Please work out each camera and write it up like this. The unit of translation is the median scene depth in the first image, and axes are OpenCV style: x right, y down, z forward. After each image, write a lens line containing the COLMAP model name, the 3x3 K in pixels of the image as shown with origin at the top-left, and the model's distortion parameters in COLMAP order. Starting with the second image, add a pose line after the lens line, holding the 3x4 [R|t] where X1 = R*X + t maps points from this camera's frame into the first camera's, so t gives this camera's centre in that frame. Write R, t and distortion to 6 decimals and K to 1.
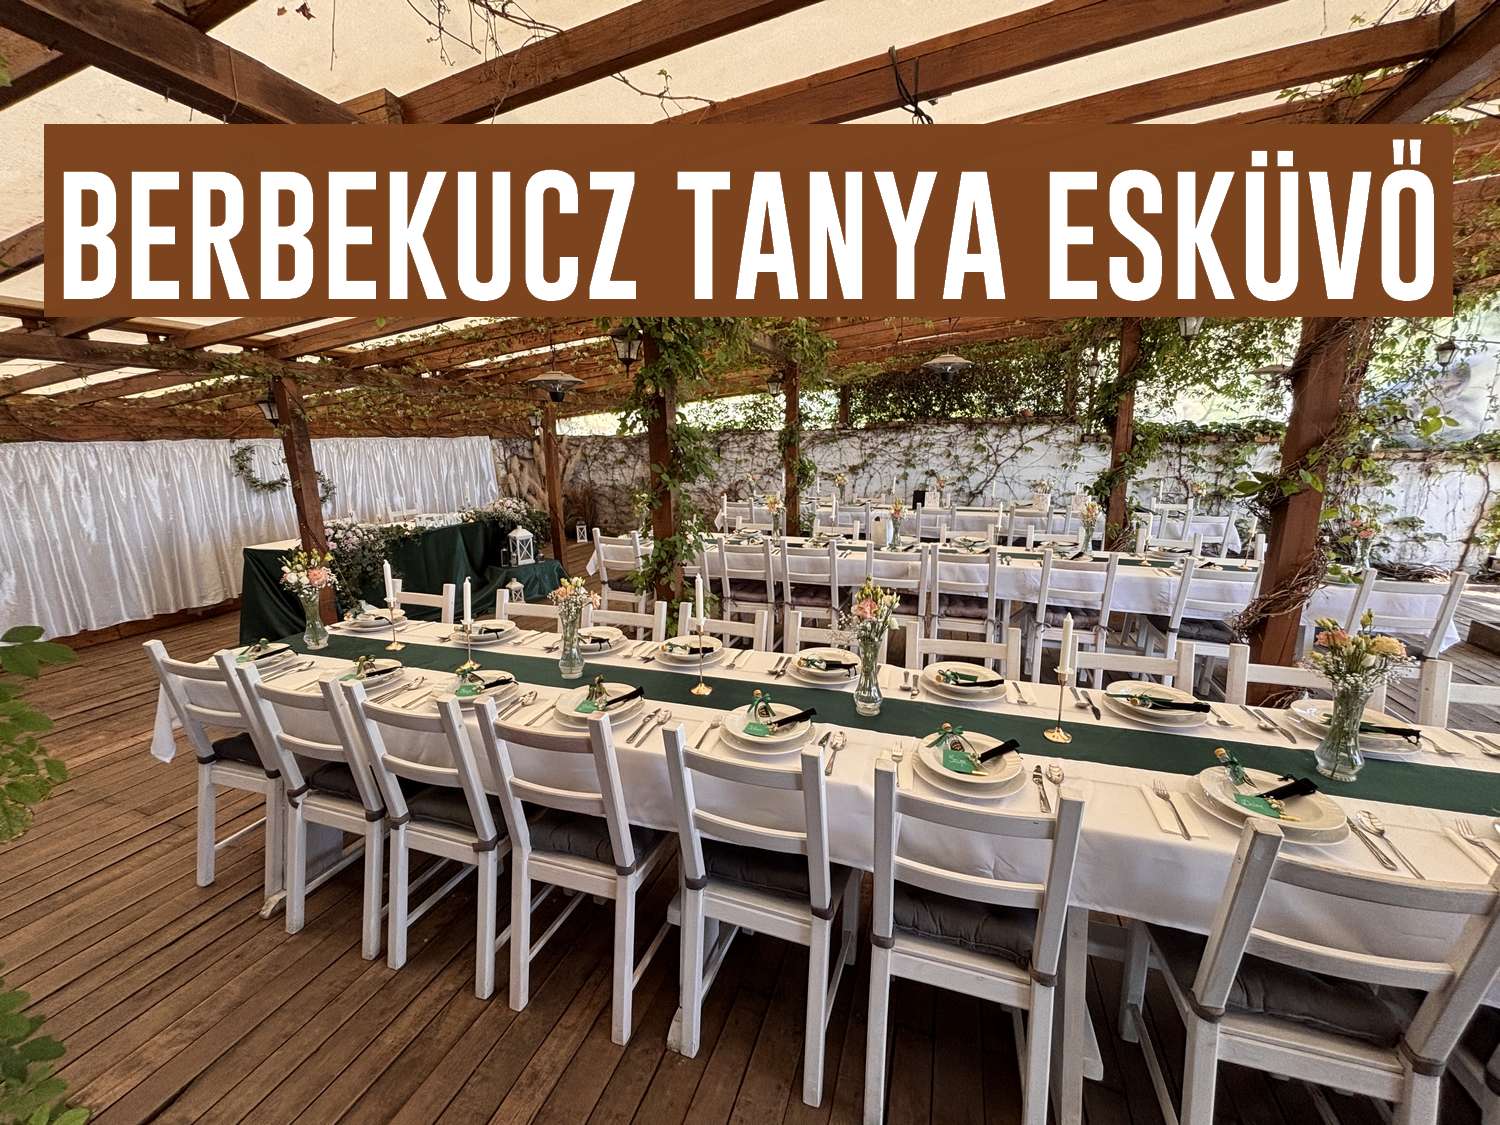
lens RADIAL K [[604.0, 0, 750.0], [0, 604.0, 562.5], [0, 0, 1]] dist [0.000094, -0.000063]
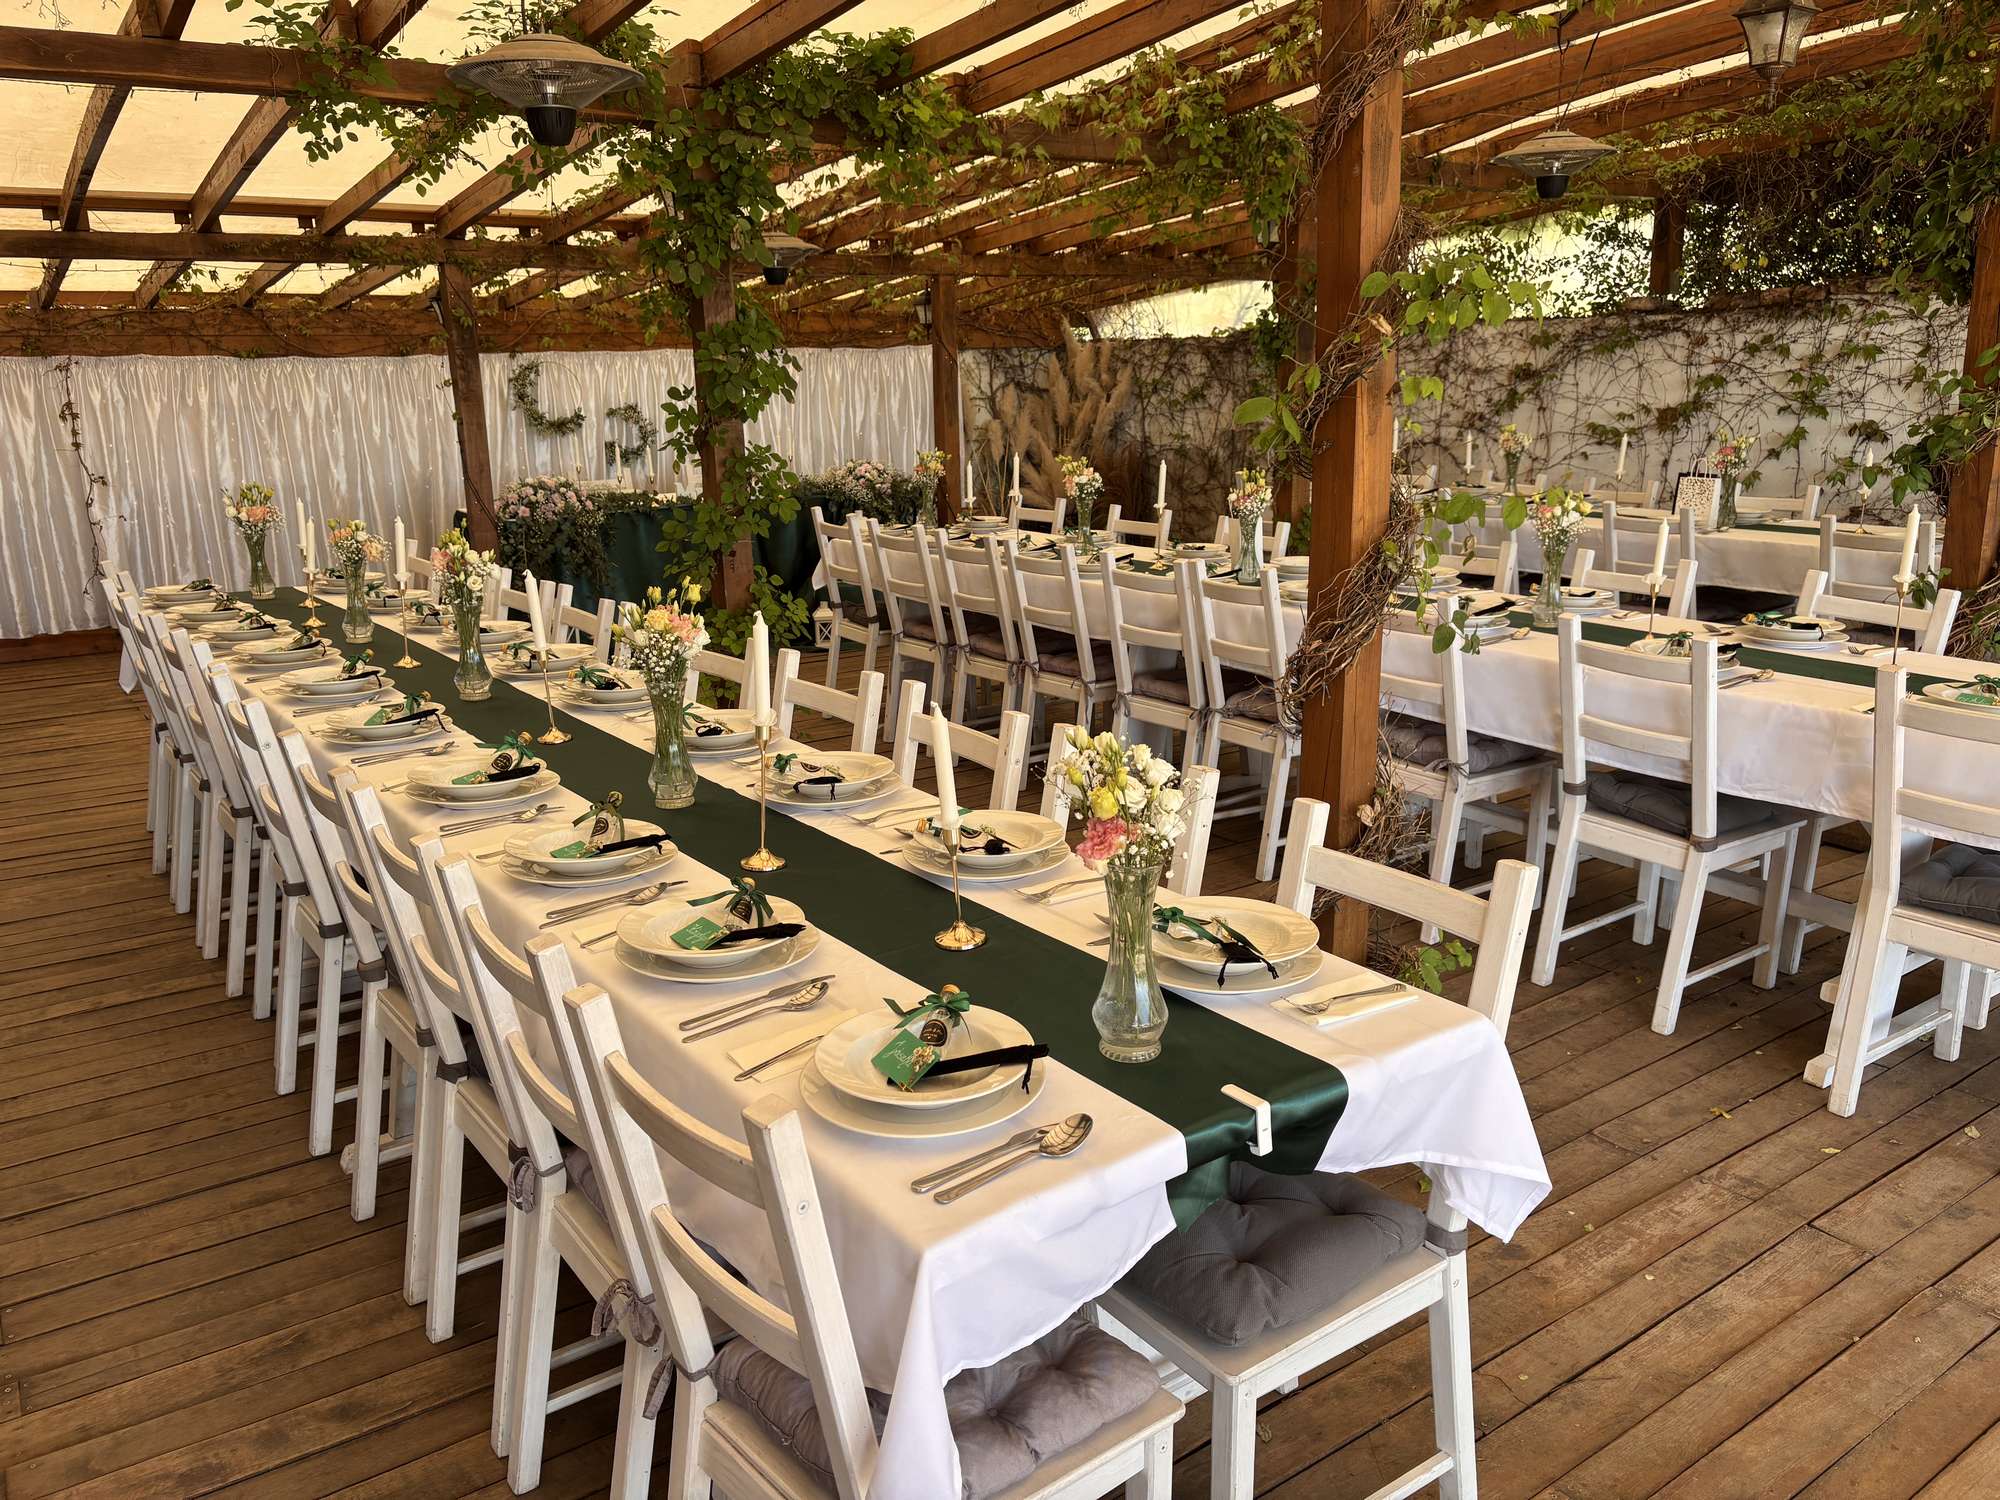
lens RADIAL K [[1510.6, 0, 1000.0], [0, 1510.6, 750.0], [0, 0, 1]] dist [0.052769, -0.091064]
pose [[0.808010, 0.141134, -0.572015, 0.423268], [-0.107031, 0.989892, 0.093049, 0.011308], [0.579366, -0.013961, 0.814948, -0.042817]]
